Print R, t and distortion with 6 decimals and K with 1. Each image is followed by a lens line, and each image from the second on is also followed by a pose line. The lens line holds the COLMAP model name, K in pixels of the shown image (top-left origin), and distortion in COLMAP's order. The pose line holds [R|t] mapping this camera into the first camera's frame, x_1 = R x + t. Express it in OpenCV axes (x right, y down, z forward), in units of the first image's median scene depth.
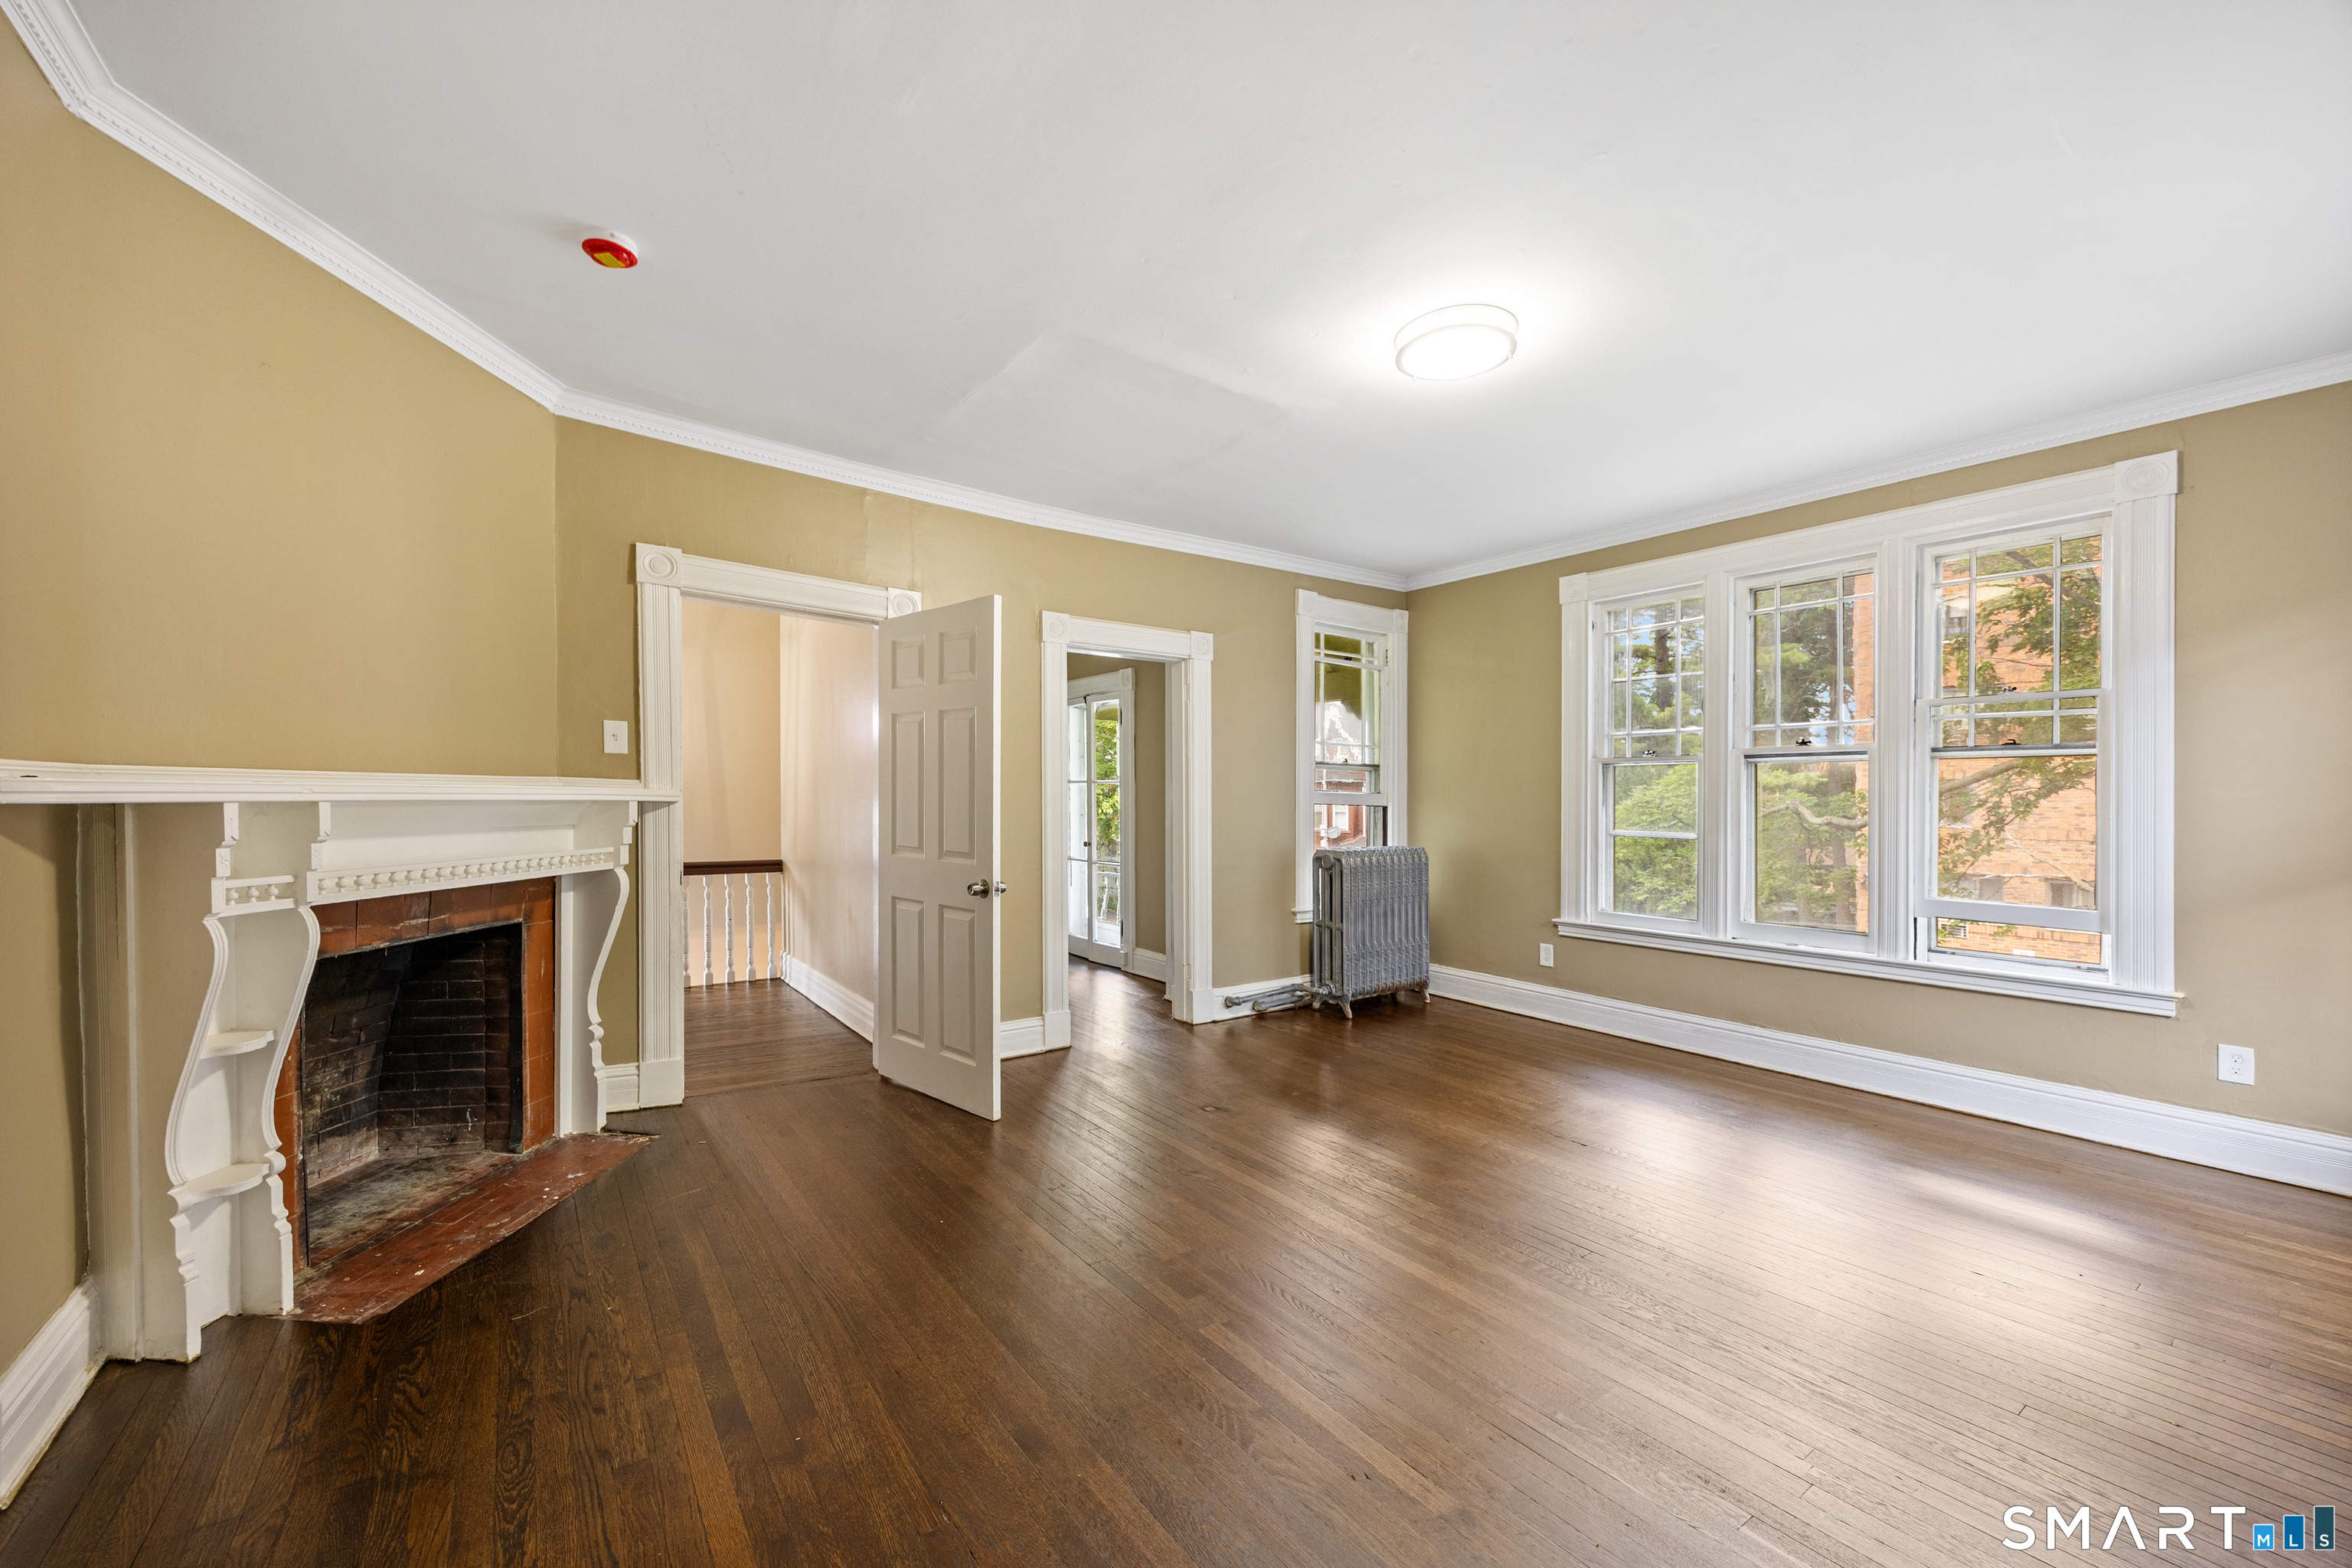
lens RADIAL K [[922.8, 0, 1177.5], [0, 922.8, 807.3], [0, 0, 1]] dist [-0.002350, -0.000038]
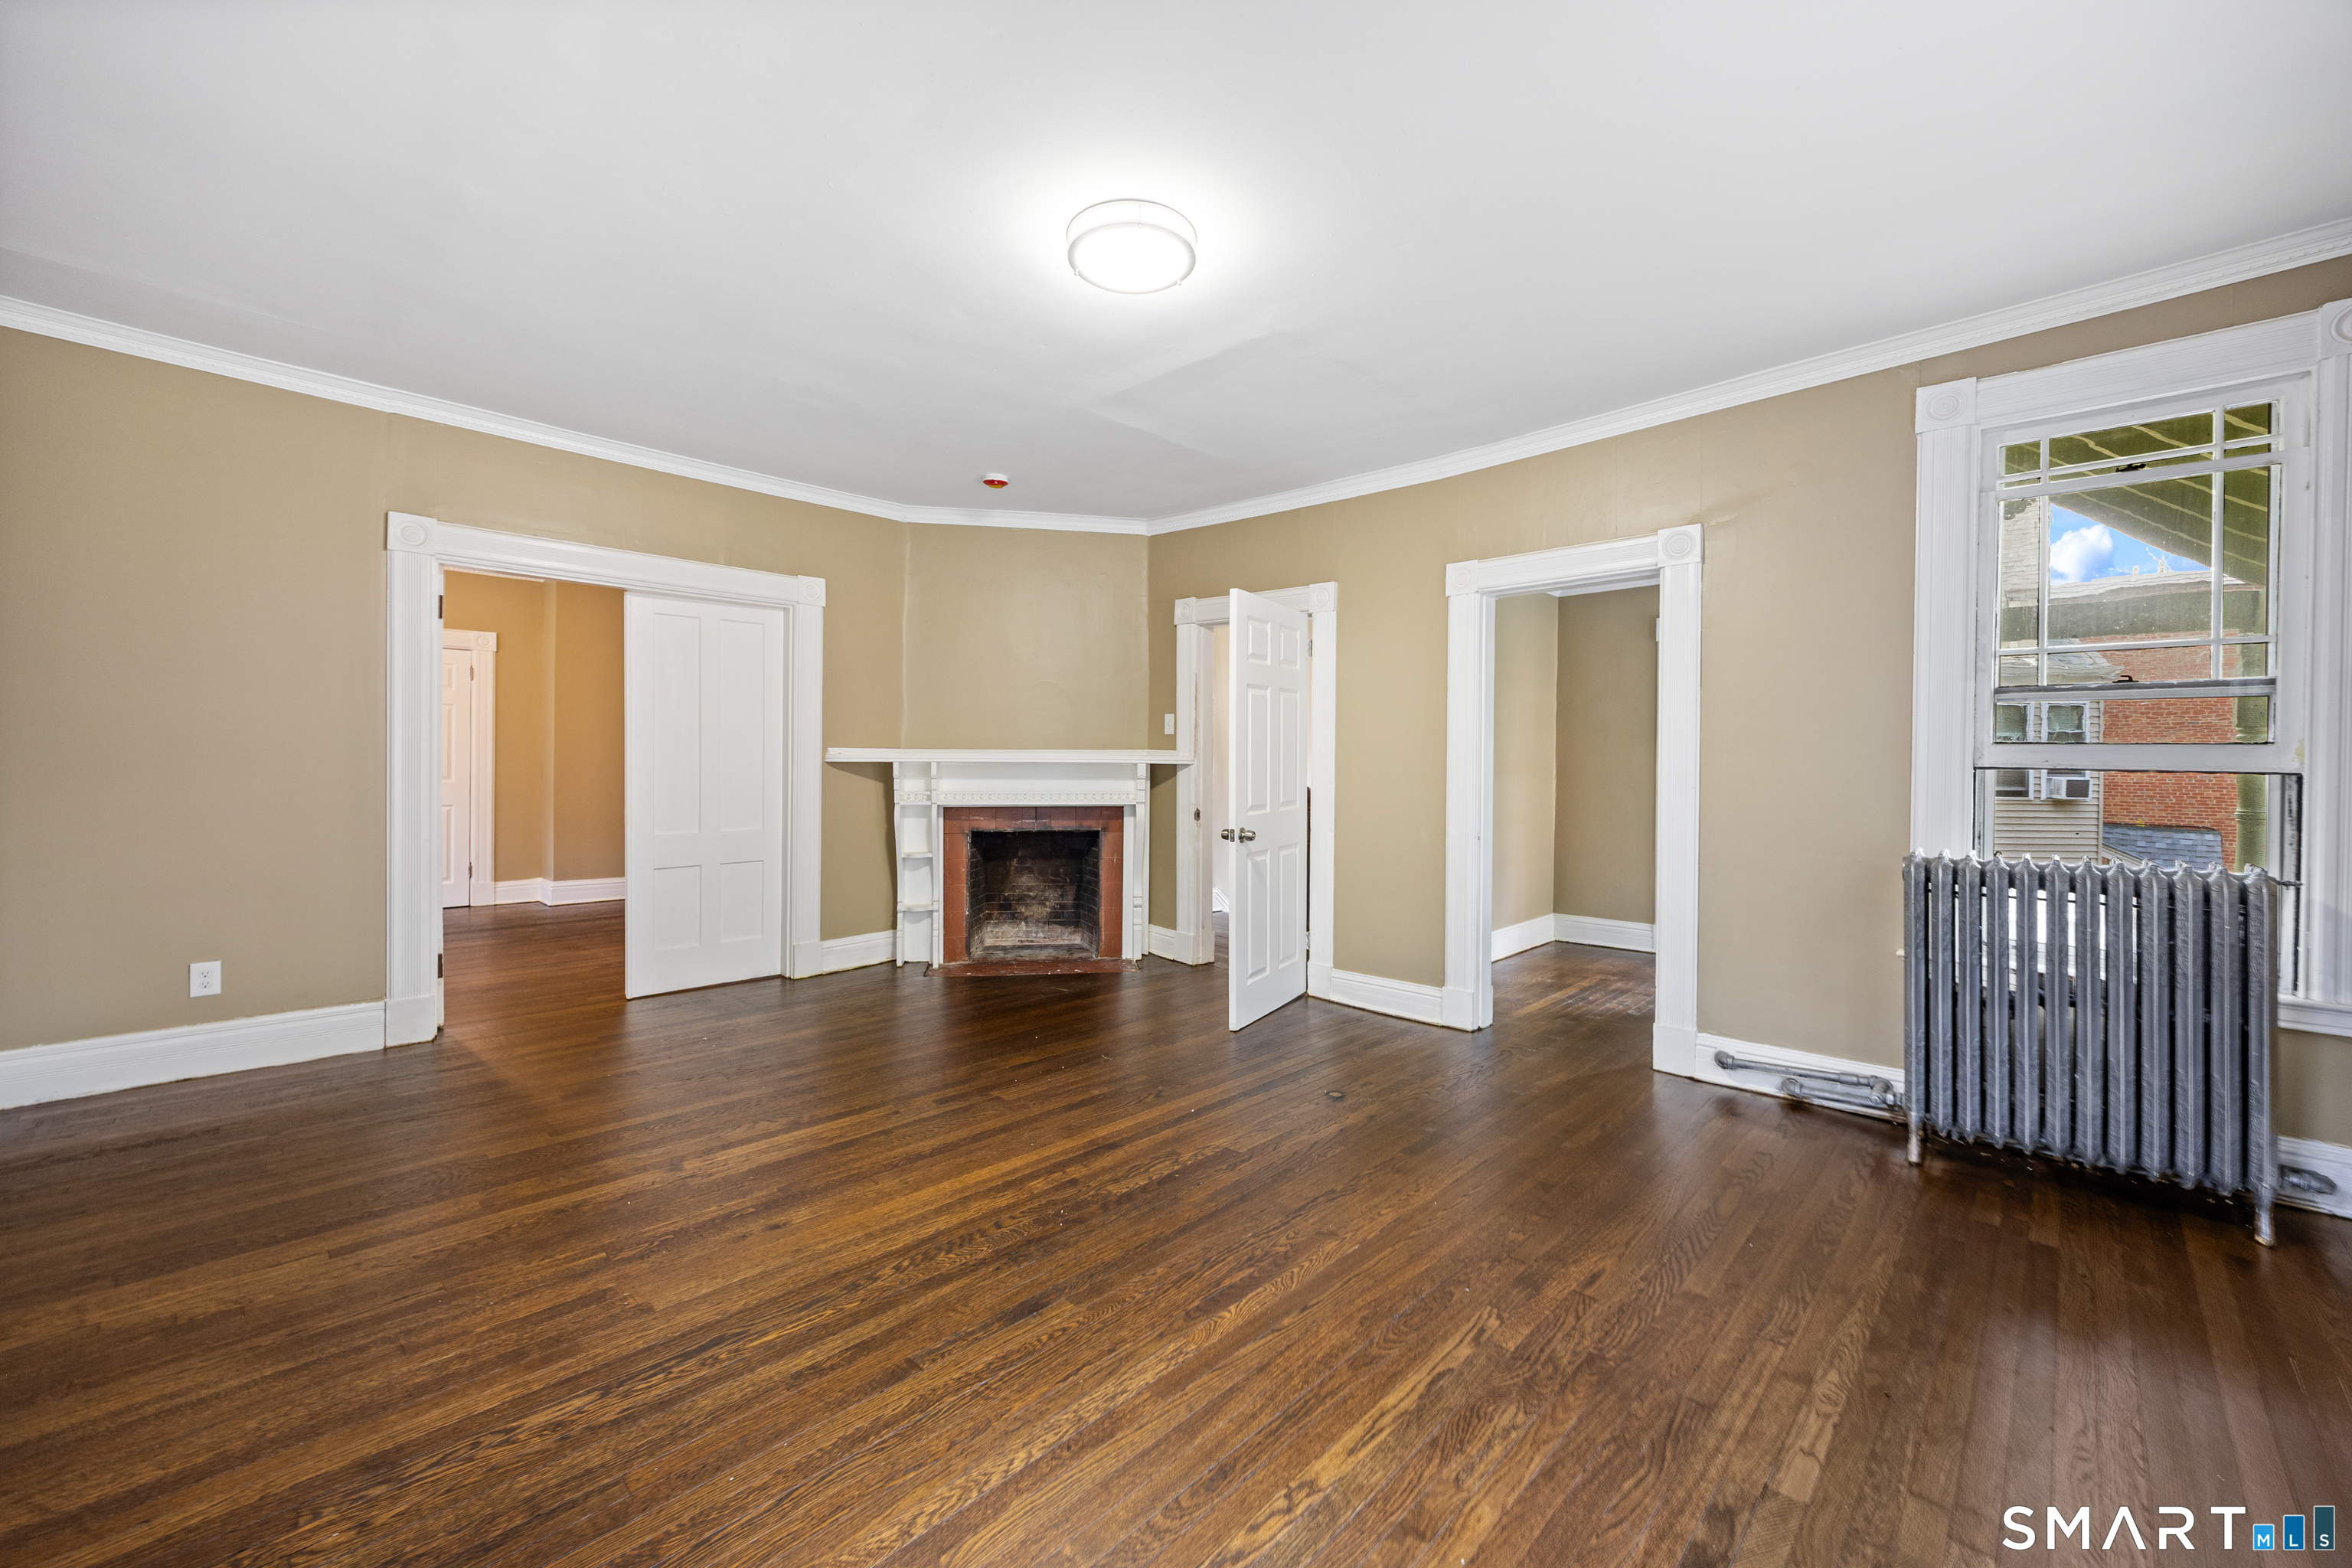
lens RADIAL K [[922.8, 0, 1175.5], [0, 922.8, 771.8], [0, 0, 1]] dist [-0.002350, -0.000038]
pose [[0.176302, -0.002355, -0.984333, 0.944231], [-0.013777, 0.999893, -0.004860, 0.013256], [0.984240, 0.014418, 0.176251, 0.702086]]
